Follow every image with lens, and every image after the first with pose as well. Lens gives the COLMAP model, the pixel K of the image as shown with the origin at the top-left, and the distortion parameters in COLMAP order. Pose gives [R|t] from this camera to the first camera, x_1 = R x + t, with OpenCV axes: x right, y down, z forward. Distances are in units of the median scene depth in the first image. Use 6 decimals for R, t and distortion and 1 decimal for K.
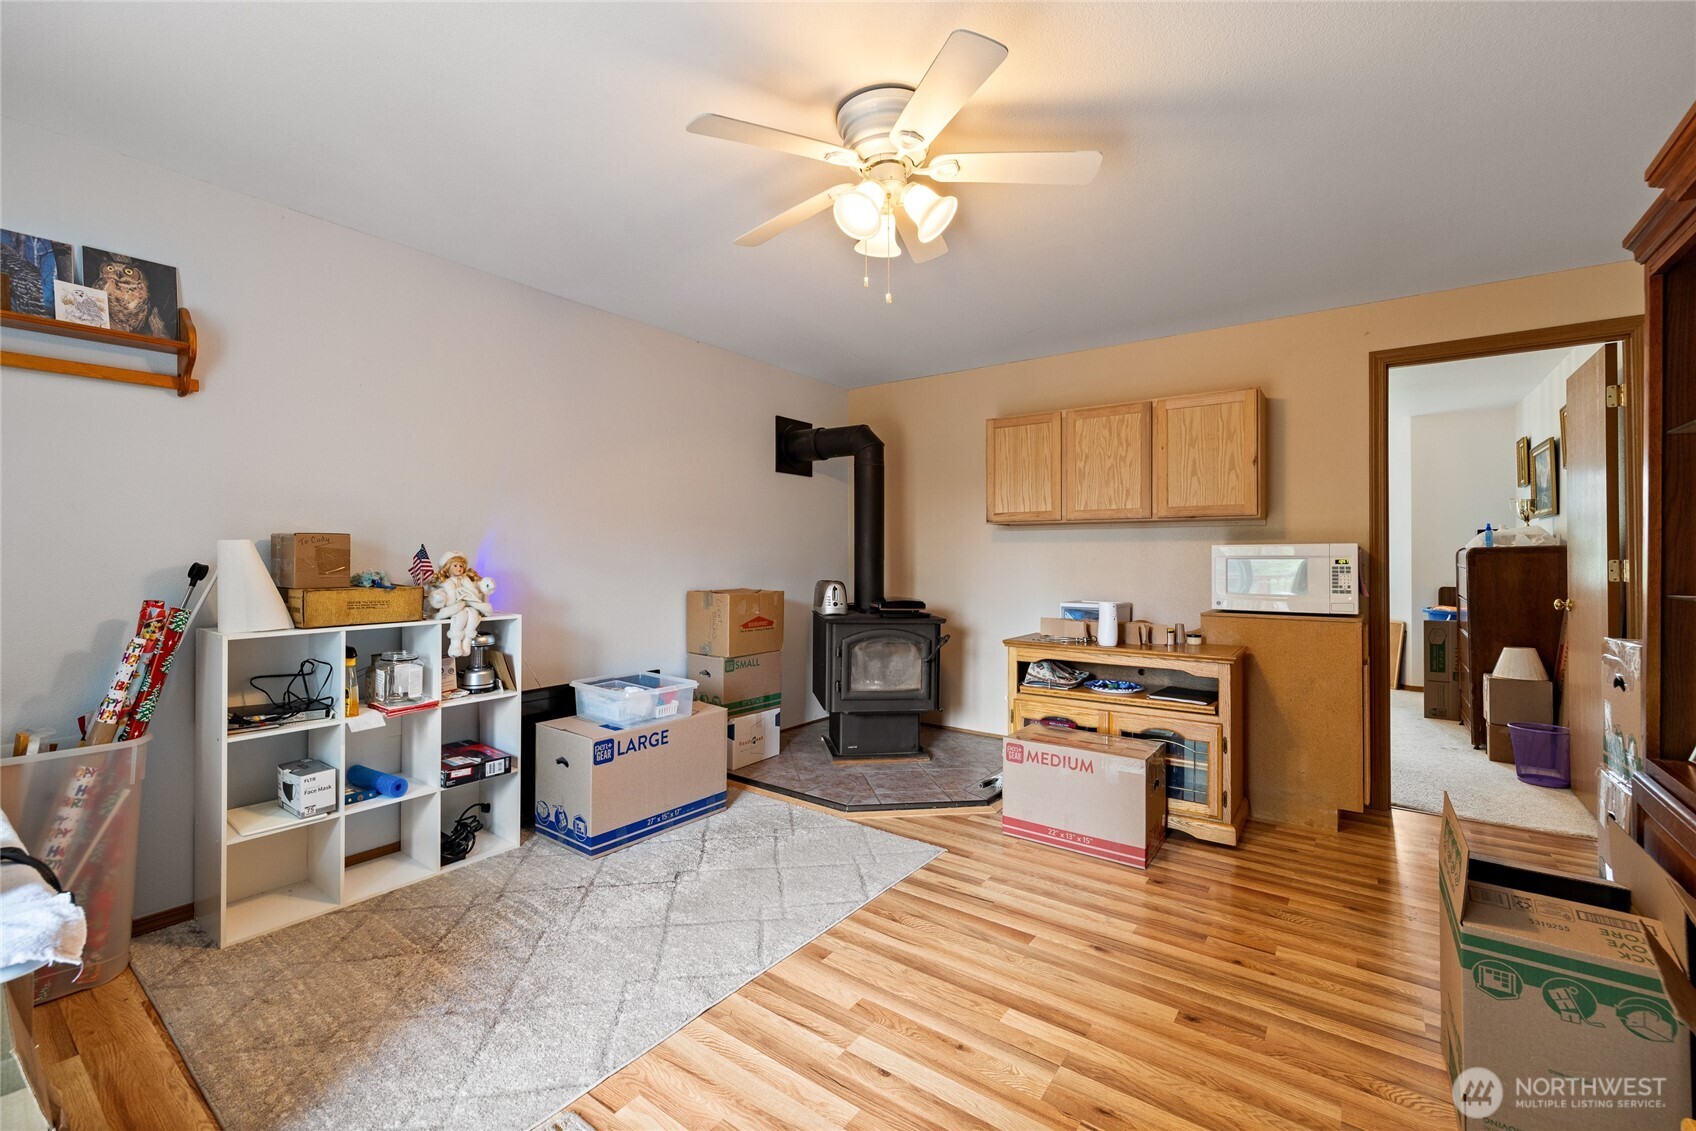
lens RADIAL K [[694.5, 0, 849.1], [0, 694.5, 554.3], [0, 0, 1]] dist [0.000563, 0.000296]
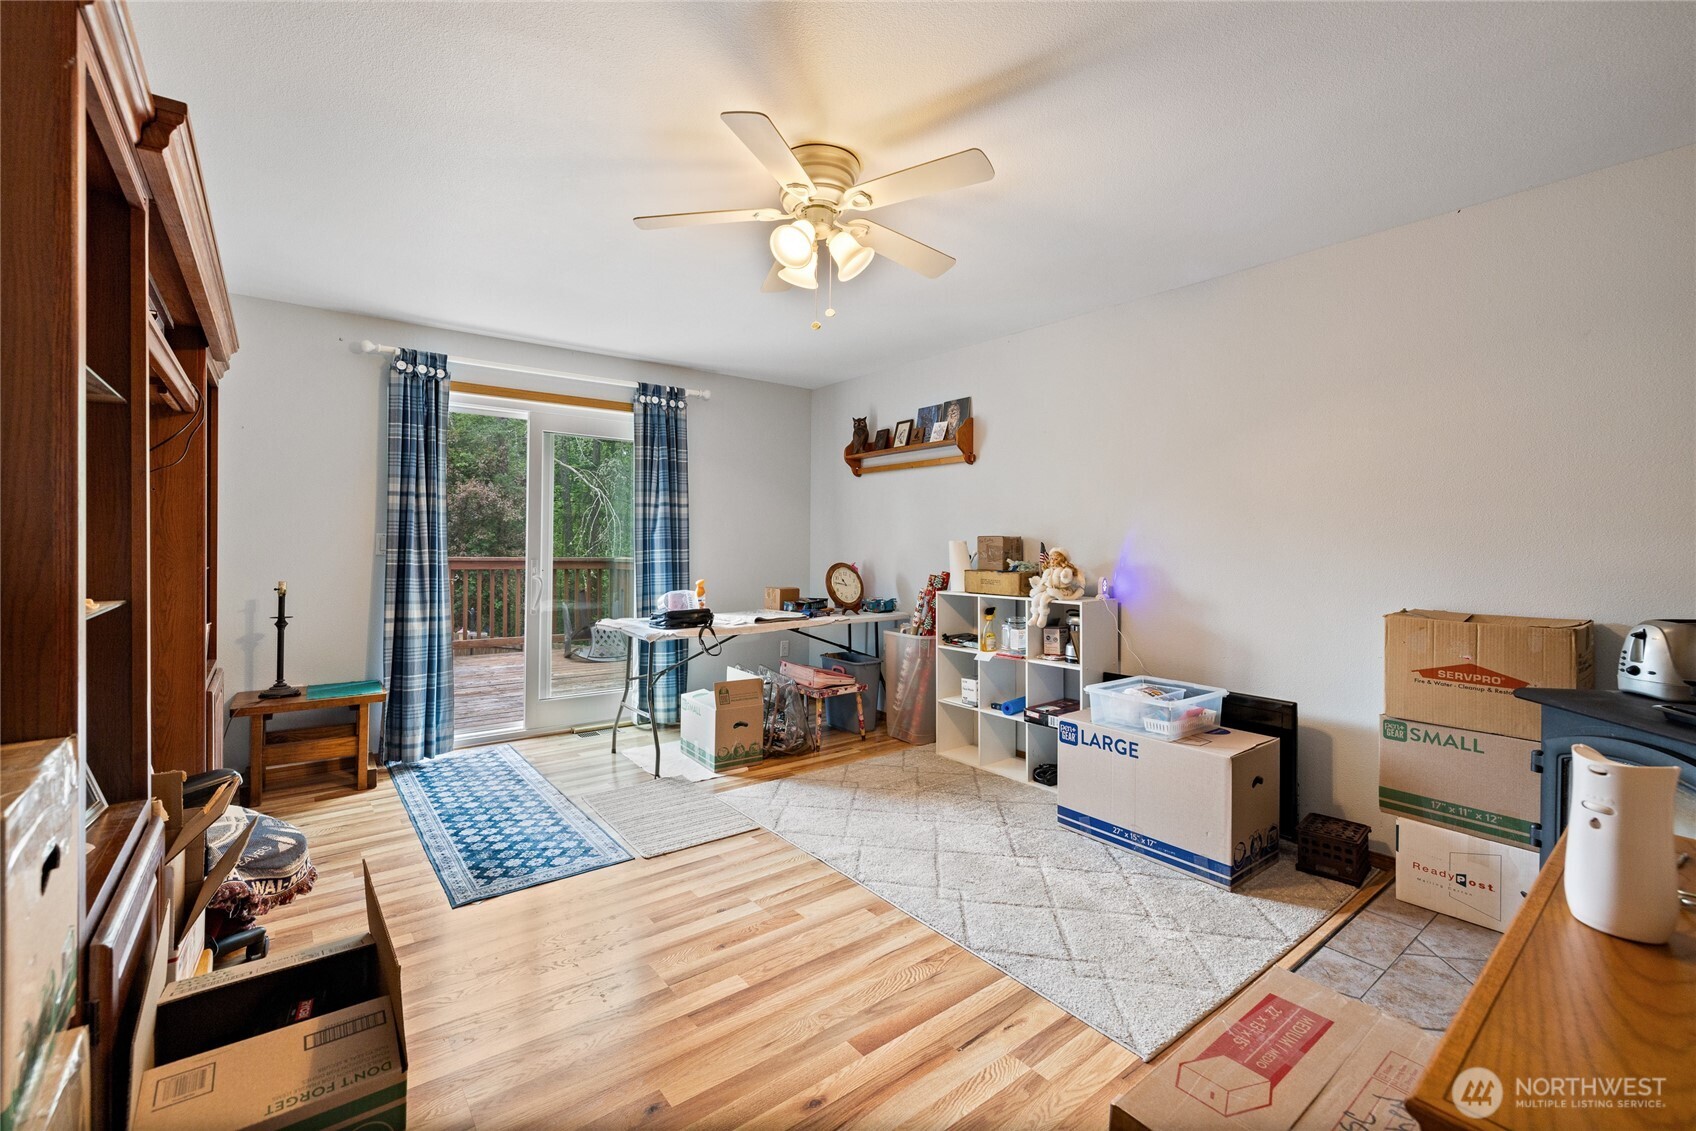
lens RADIAL K [[718.5, 0, 812.8], [0, 718.5, 543.1], [0, 0, 1]] dist [-0.001055, 0.000469]
pose [[-0.285154, -0.004641, -0.958470, 0.985683], [-0.005471, 0.999980, -0.003214, -0.006289], [0.958466, 0.004328, -0.285174, 1.109753]]
